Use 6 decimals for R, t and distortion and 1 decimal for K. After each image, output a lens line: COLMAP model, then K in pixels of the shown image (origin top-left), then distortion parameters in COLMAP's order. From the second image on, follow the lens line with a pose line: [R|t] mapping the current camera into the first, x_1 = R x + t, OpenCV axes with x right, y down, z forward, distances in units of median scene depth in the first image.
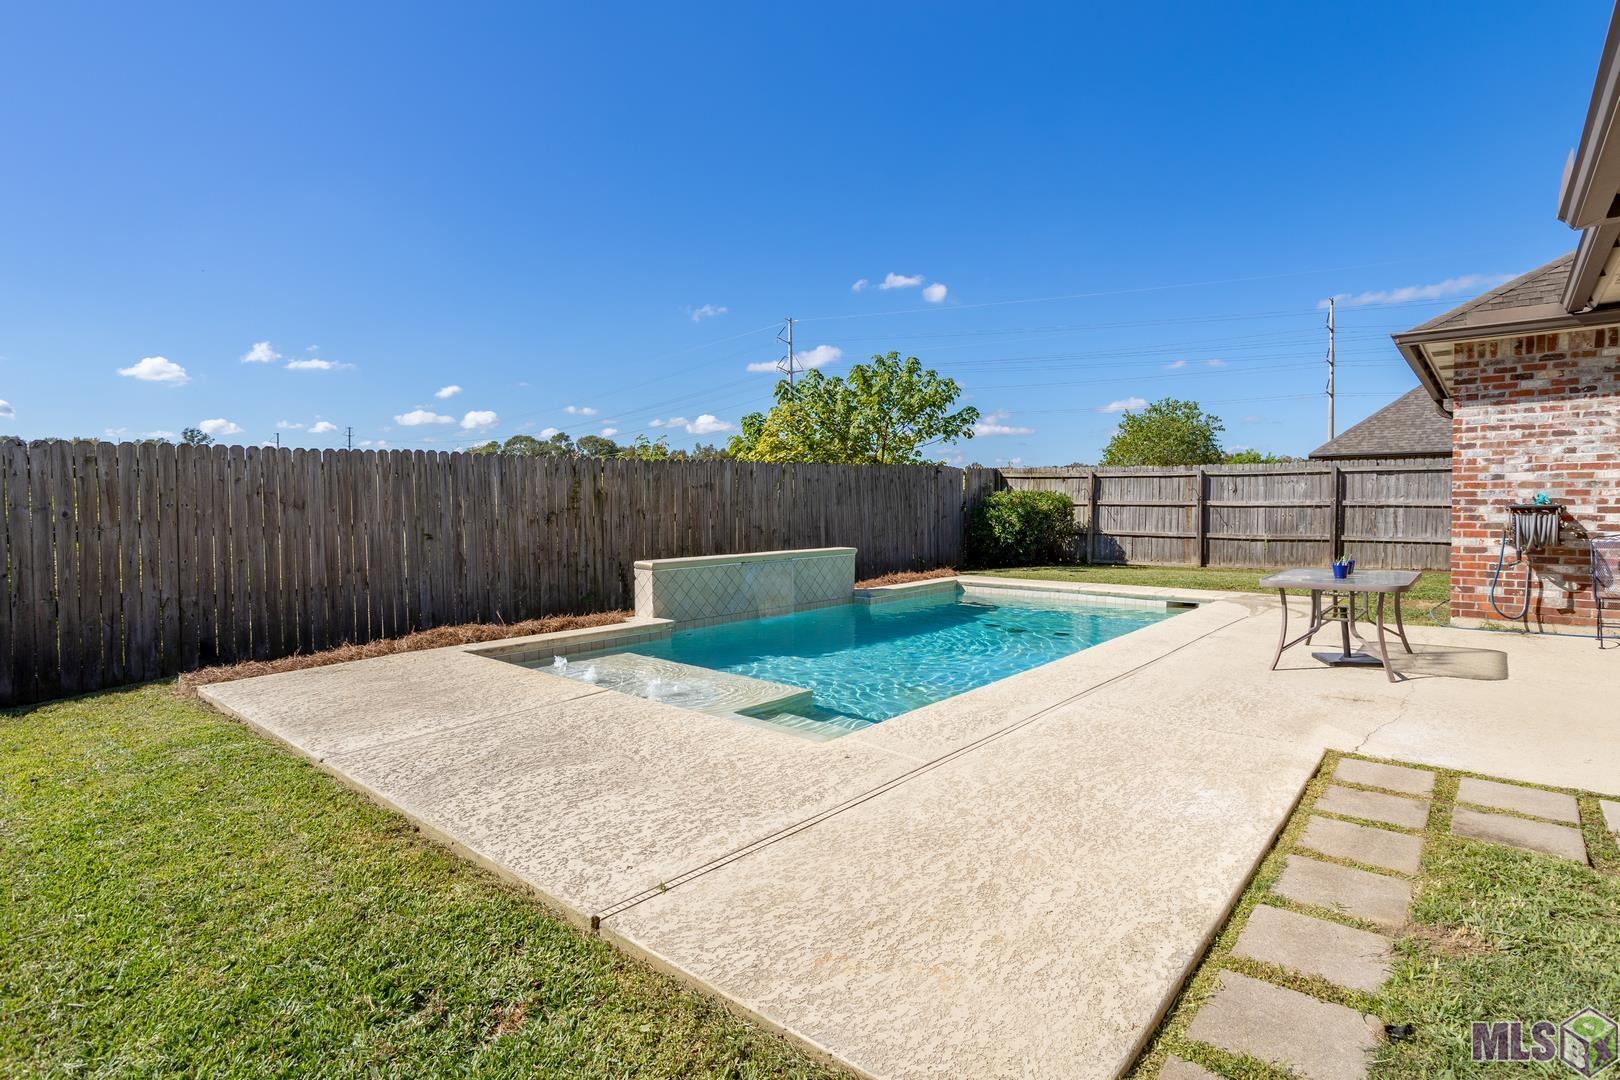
lens RADIAL K [[800.1, 0, 818.2], [0, 800.1, 529.7], [0, 0, 1]] dist [-0.043494, 0.035862]
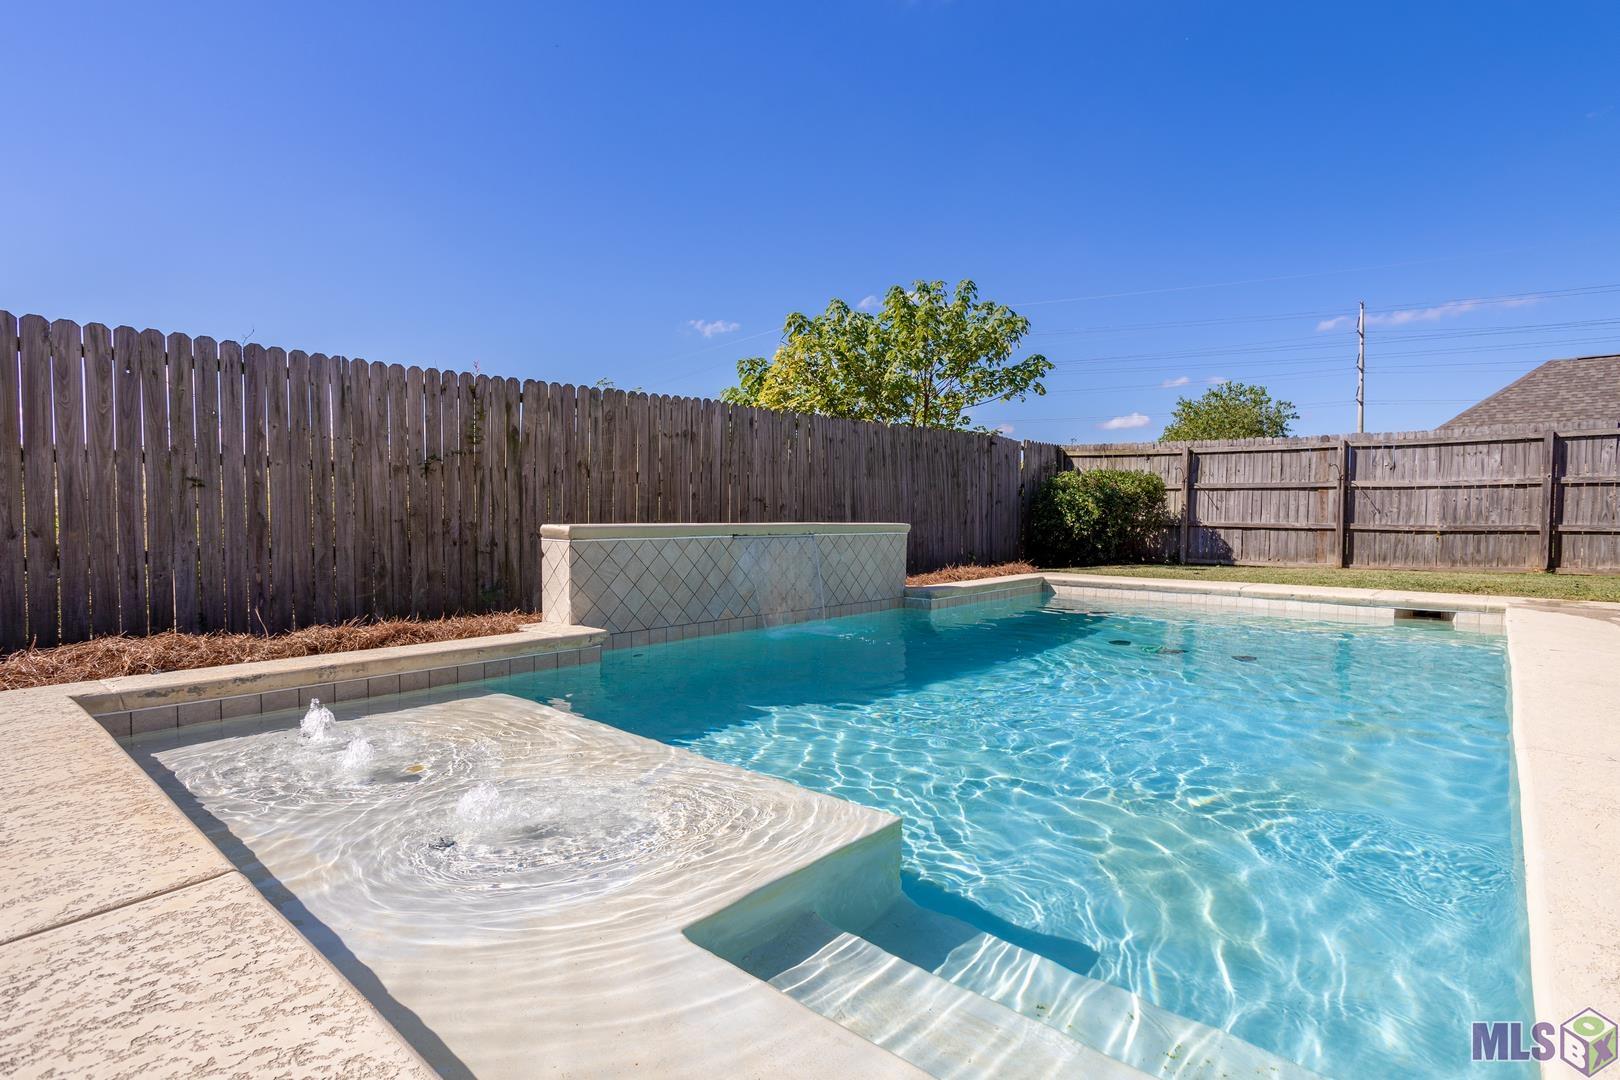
lens RADIAL K [[790.4, 0, 811.7], [0, 790.4, 548.1], [0, 0, 1]] dist [-0.040427, 0.034029]
pose [[0.999922, 0.009411, -0.008150, -0.023169], [-0.009365, 0.999940, 0.005622, 0.034355], [0.008203, -0.005545, 0.999951, 0.298669]]
